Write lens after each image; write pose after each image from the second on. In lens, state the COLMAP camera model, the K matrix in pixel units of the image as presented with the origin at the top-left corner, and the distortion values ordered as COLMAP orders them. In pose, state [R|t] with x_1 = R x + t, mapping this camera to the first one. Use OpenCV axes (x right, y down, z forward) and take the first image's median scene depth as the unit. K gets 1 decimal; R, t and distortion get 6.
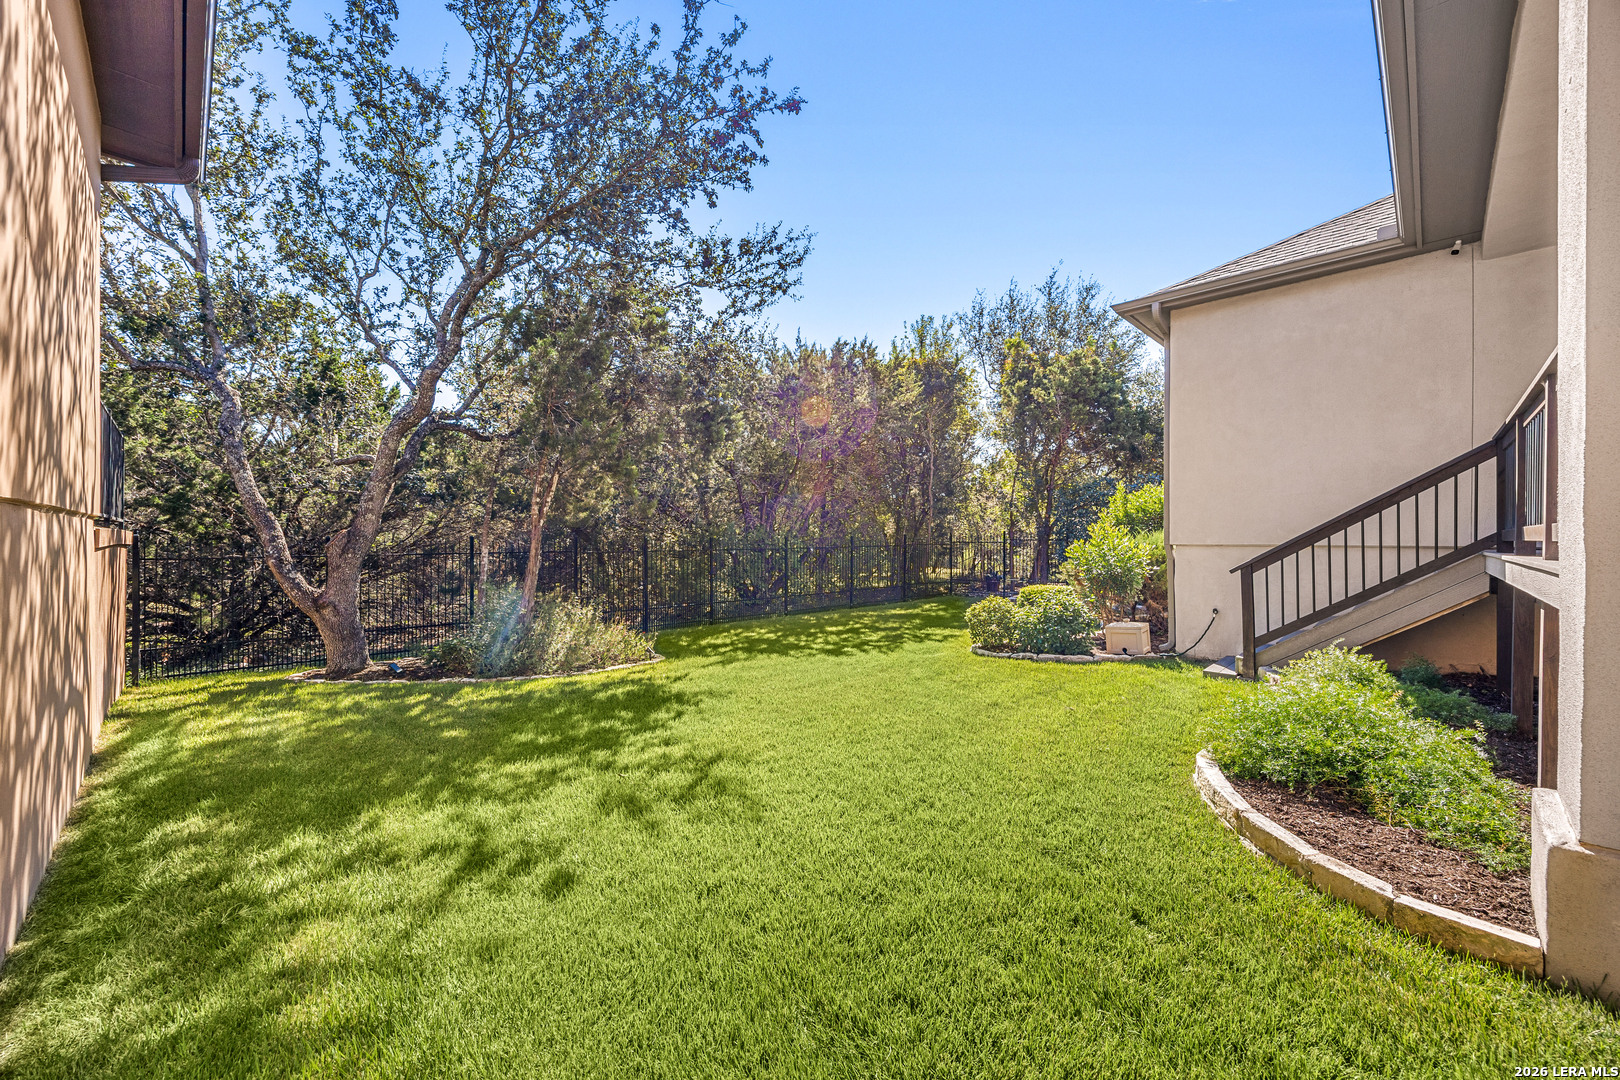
lens RADIAL K [[656.8, 0, 810.0], [0, 656.8, 540.0], [0, 0, 1]] dist [0.000499, 0.000012]
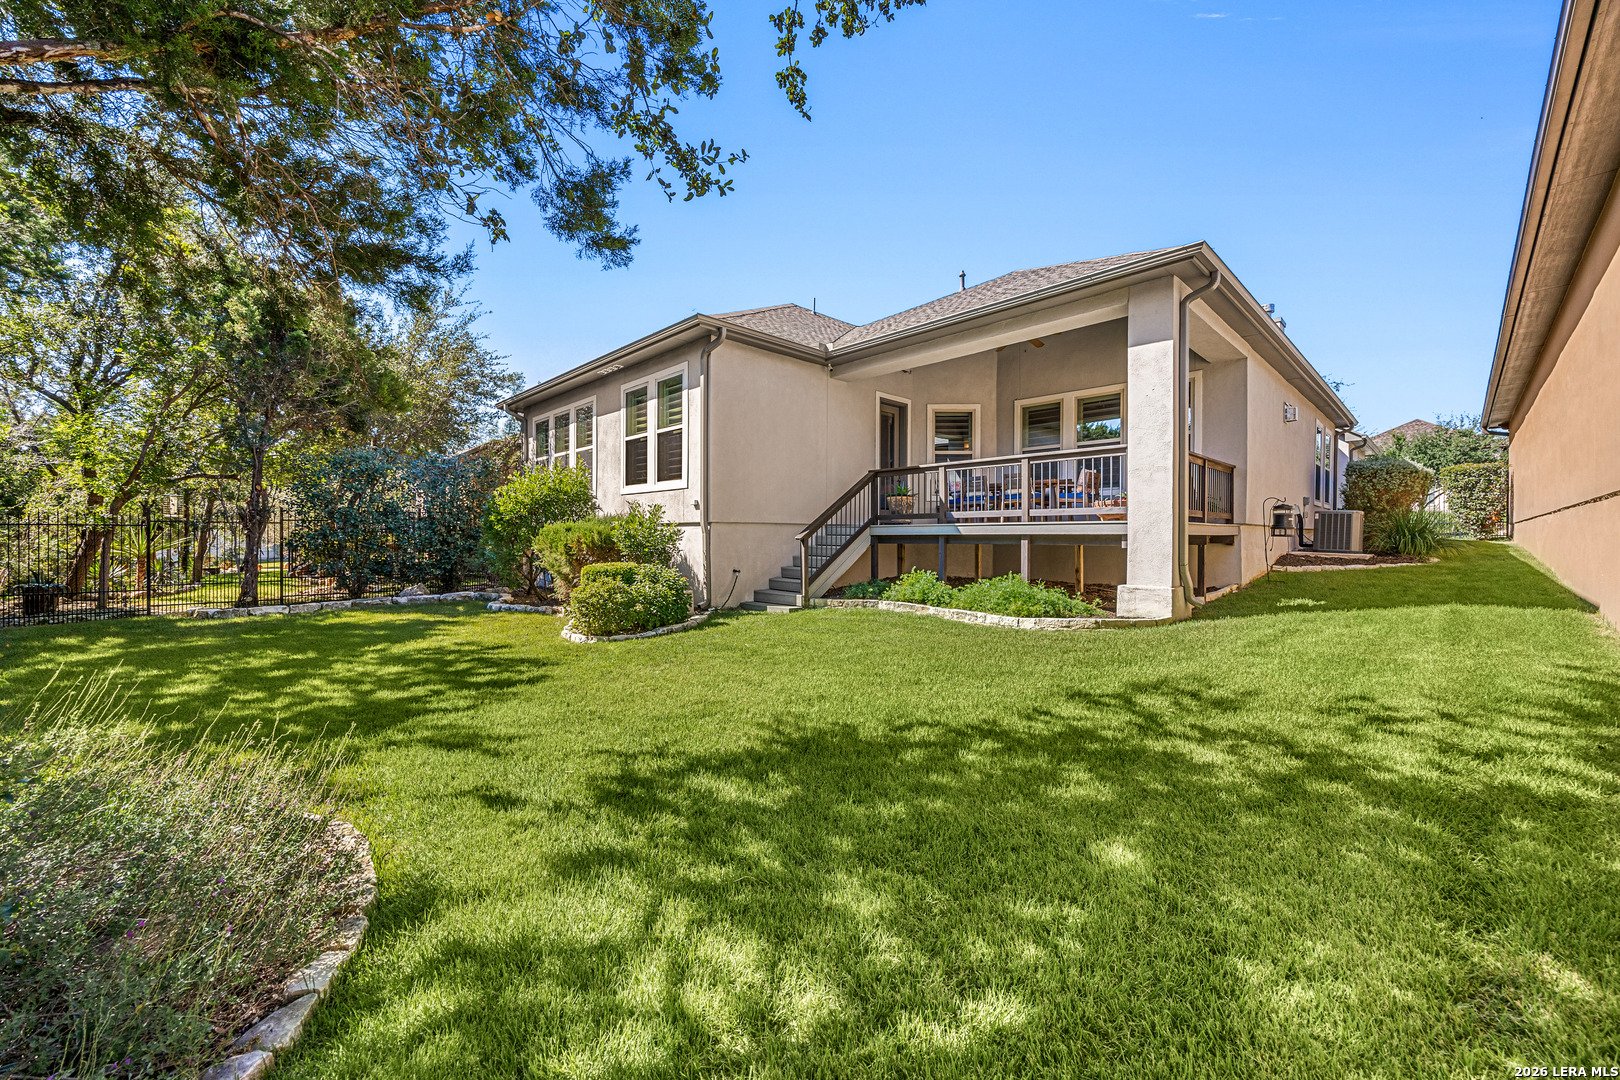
lens RADIAL K [[656.8, 0, 810.0], [0, 656.8, 540.0], [0, 0, 1]] dist [0.000499, 0.000012]
pose [[-0.075067, 0.004725, 0.997167, -1.053123], [-0.013487, 0.999892, -0.005754, 0.065480], [-0.997087, -0.013881, -0.074995, 1.316415]]
